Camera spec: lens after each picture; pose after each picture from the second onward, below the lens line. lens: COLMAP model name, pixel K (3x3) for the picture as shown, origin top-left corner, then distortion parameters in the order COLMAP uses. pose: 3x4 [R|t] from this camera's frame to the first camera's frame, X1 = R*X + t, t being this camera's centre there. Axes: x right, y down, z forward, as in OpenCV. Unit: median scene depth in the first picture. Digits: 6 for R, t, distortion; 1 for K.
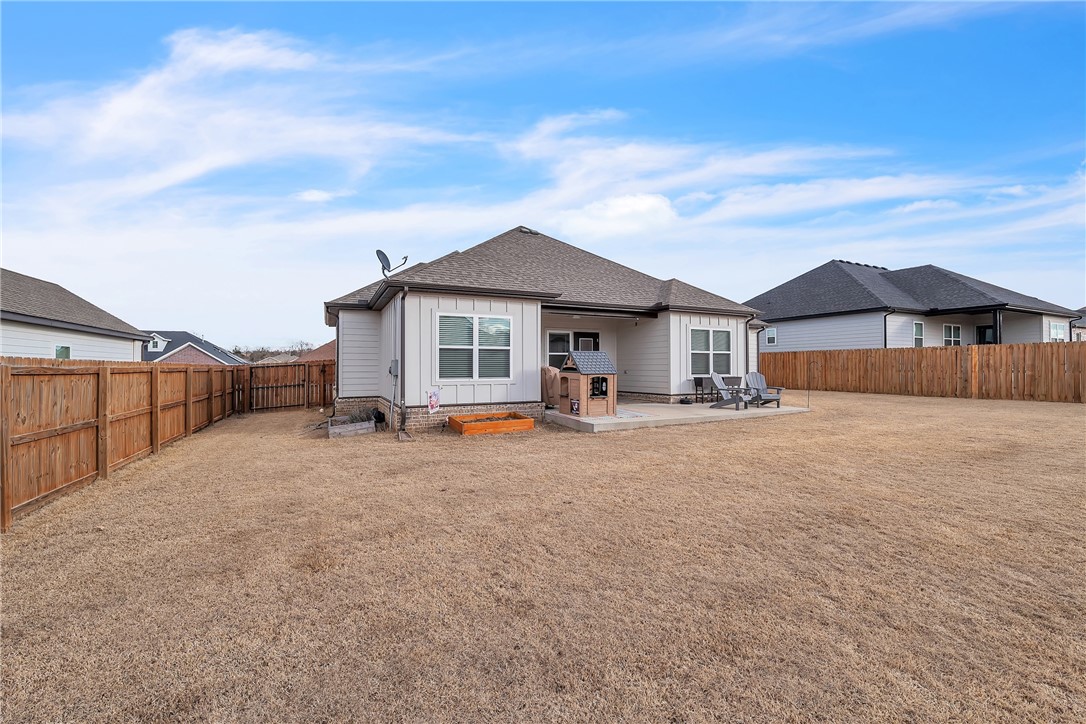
lens RADIAL K [[450.9, 0, 544.6], [0, 450.9, 364.2], [0, 0, 1]] dist [-0.011546, 0.000118]
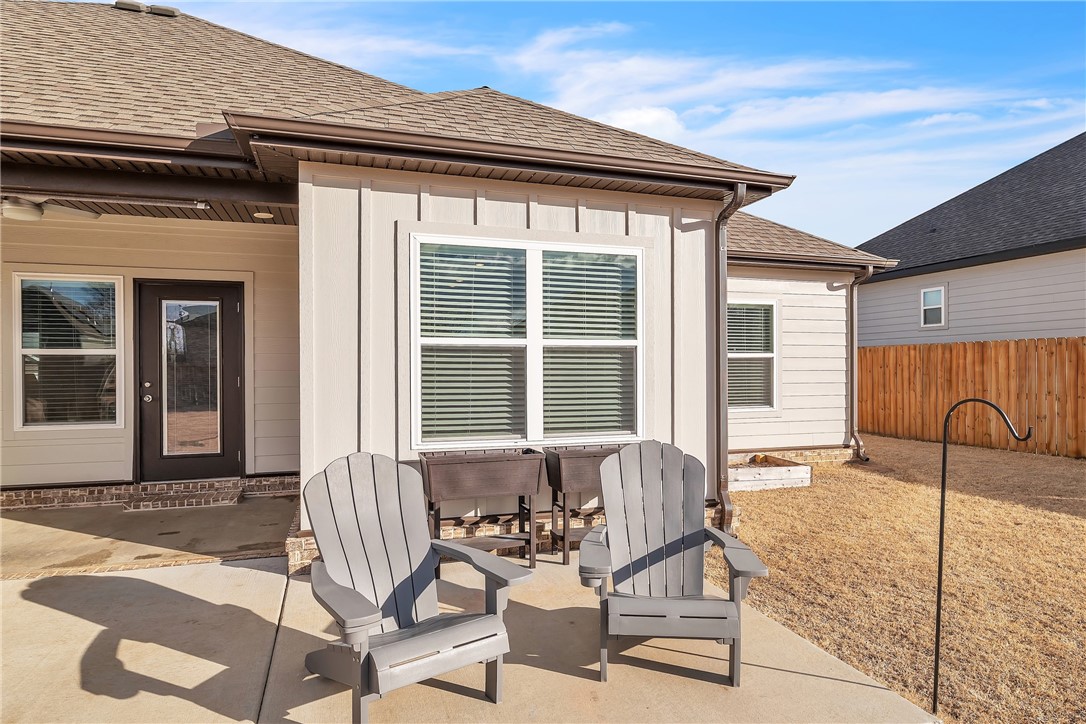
lens RADIAL K [[631.6, 0, 542.2], [0, 631.6, 367.3], [0, 0, 1]] dist [-0.000523, -0.000023]
pose [[0.988771, -0.001083, -0.149434, 0.562022], [0.001575, 0.999994, 0.003176, -0.019720], [0.149430, -0.003375, 0.988767, 0.885011]]
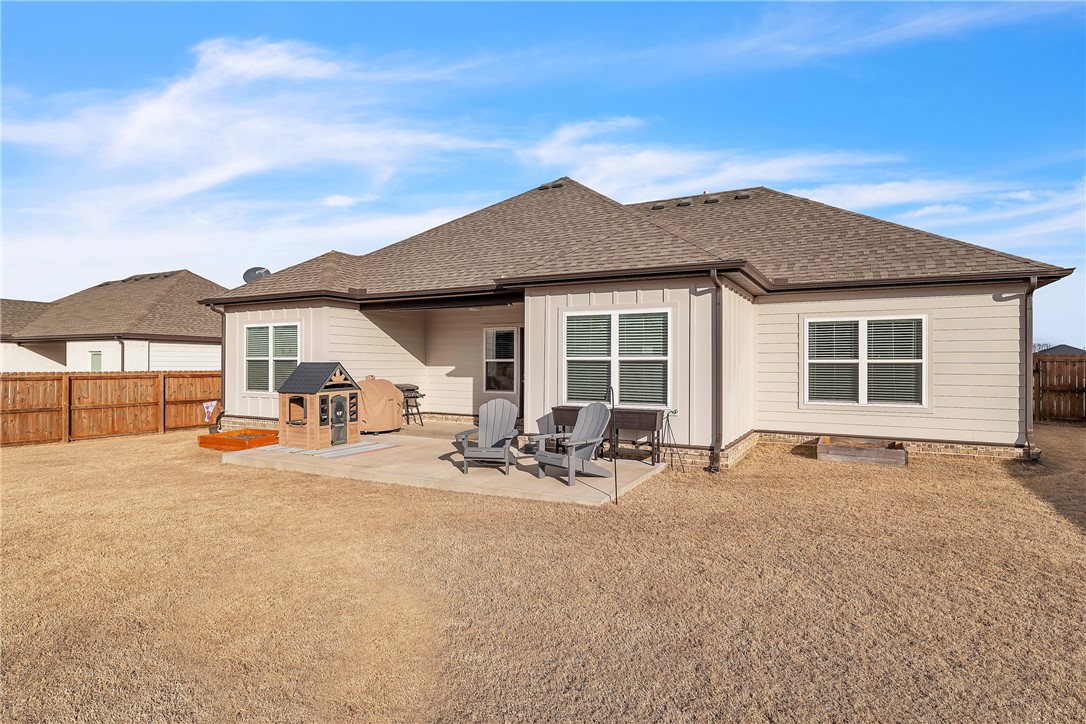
lens RADIAL K [[582.8, 0, 543.0], [0, 582.8, 362.0], [0, 0, 1]] dist [0.004793, 0.000638]
pose [[0.572678, 0.003515, -0.819773, 1.135680], [-0.000162, 0.999991, 0.004174, -0.034218], [0.819780, -0.002257, 0.572674, 0.744897]]
